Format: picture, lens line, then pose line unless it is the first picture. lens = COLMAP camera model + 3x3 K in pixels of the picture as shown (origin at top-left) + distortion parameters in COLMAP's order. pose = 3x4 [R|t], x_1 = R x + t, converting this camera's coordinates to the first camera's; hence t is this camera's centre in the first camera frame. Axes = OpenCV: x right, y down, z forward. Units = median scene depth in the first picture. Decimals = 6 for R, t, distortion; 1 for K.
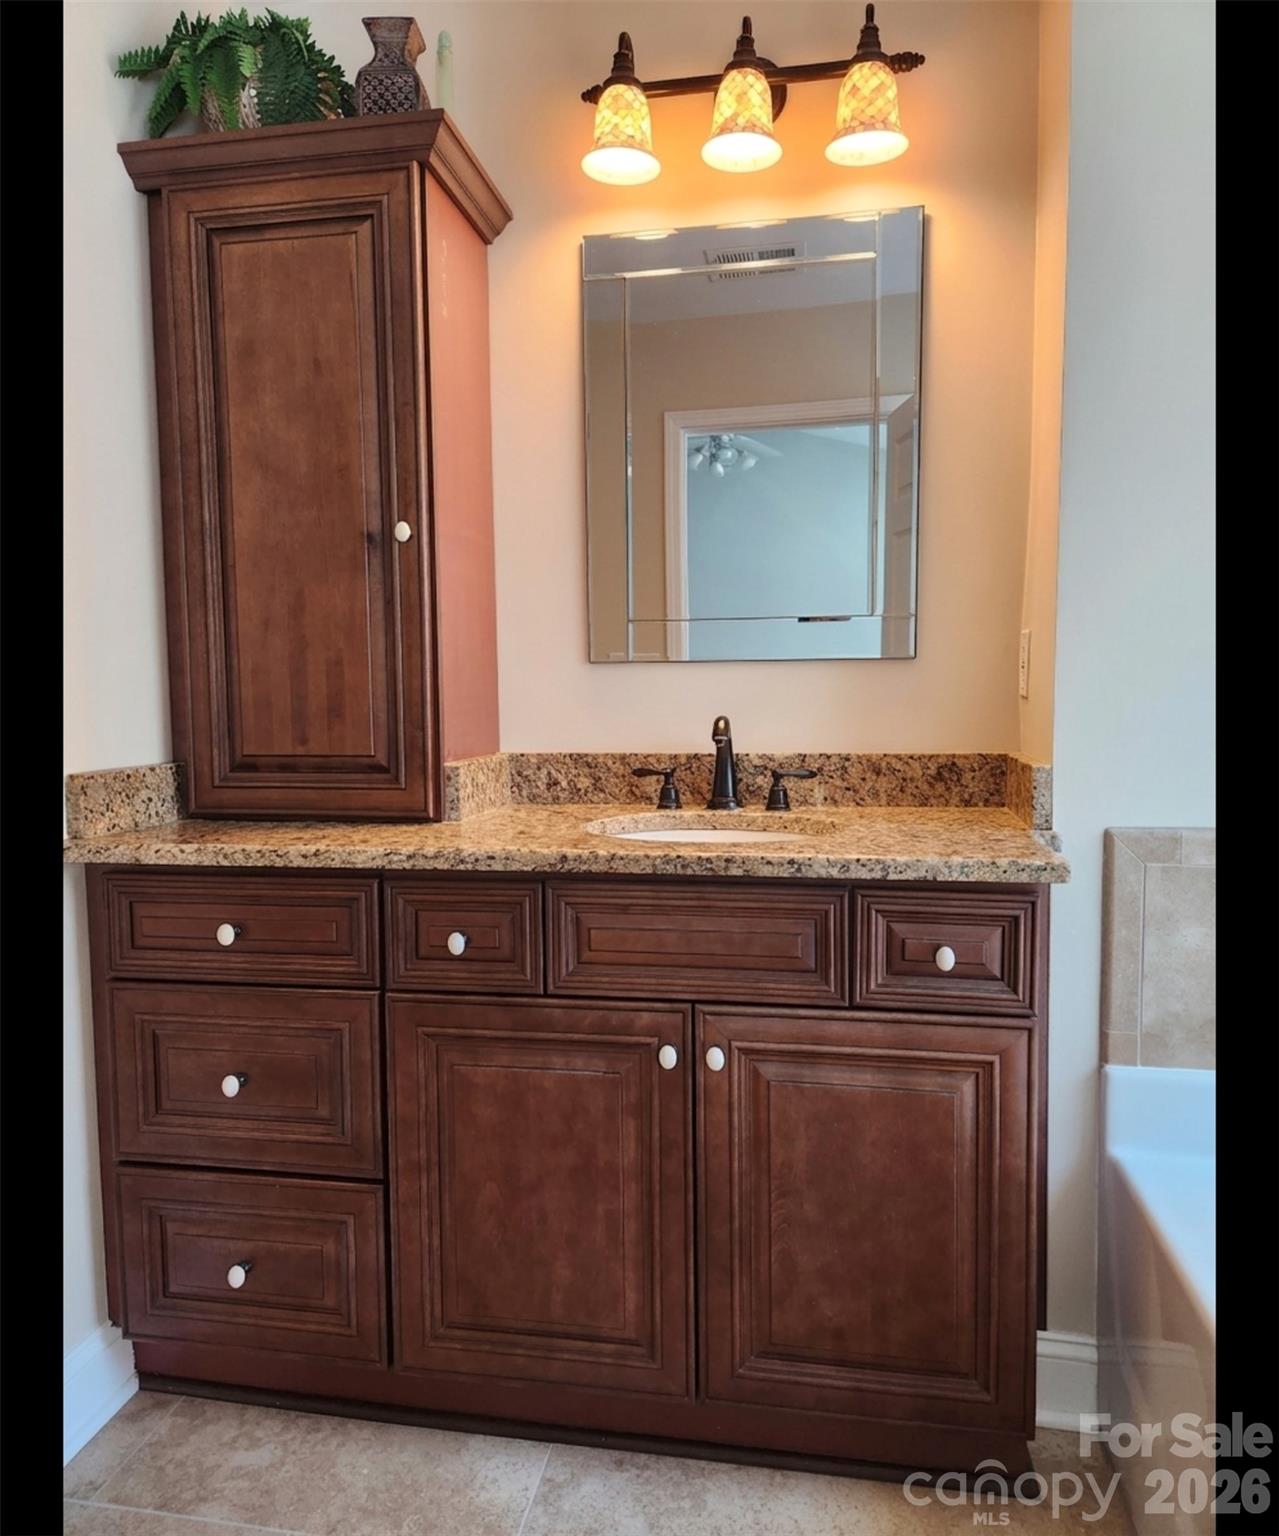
lens RADIAL K [[1014.4, 0, 639.5], [0, 1014.4, 768.0], [0, 0, 1]] dist [0.051546, -0.058114]
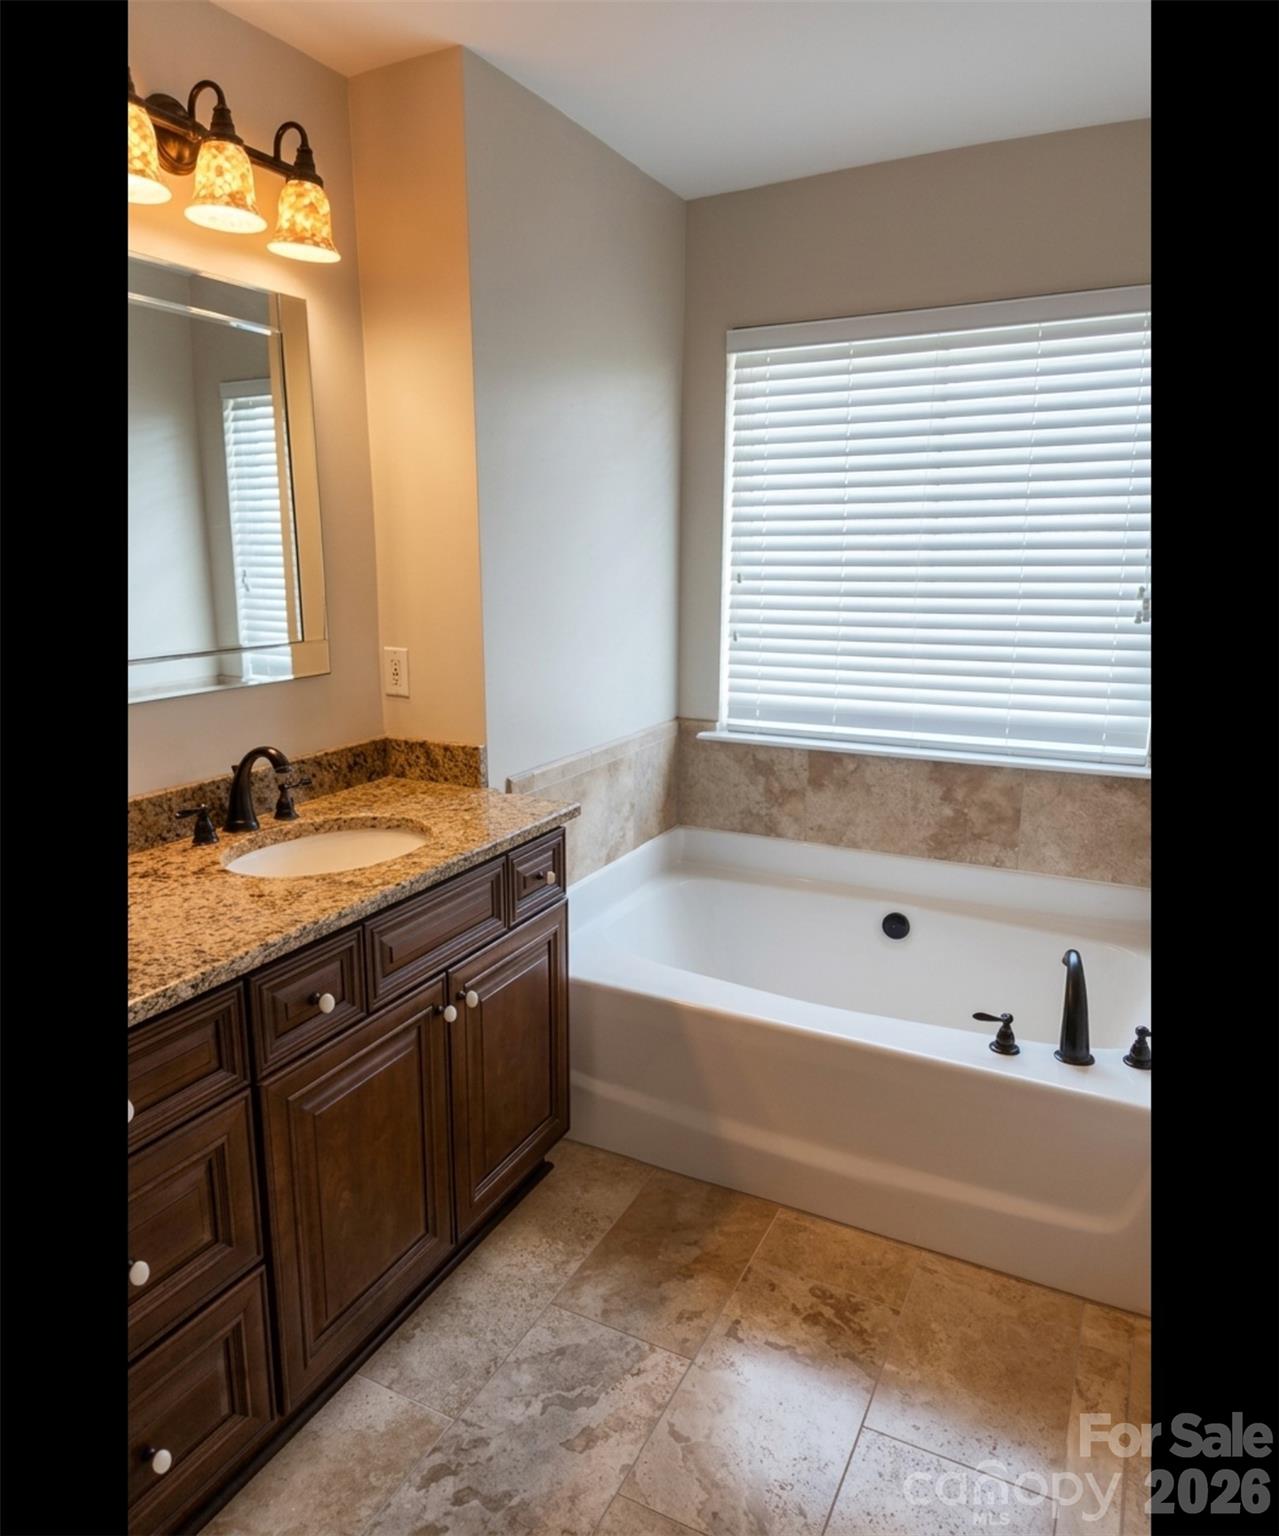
lens RADIAL K [[1014.4, 0, 639.5], [0, 1014.4, 768.0], [0, 0, 1]] dist [0.051546, -0.058114]
pose [[0.299152, -0.189043, 0.935292, -0.920542], [0.070264, 0.981882, 0.175986, -0.213284], [-0.951615, 0.013070, 0.307015, 0.287253]]
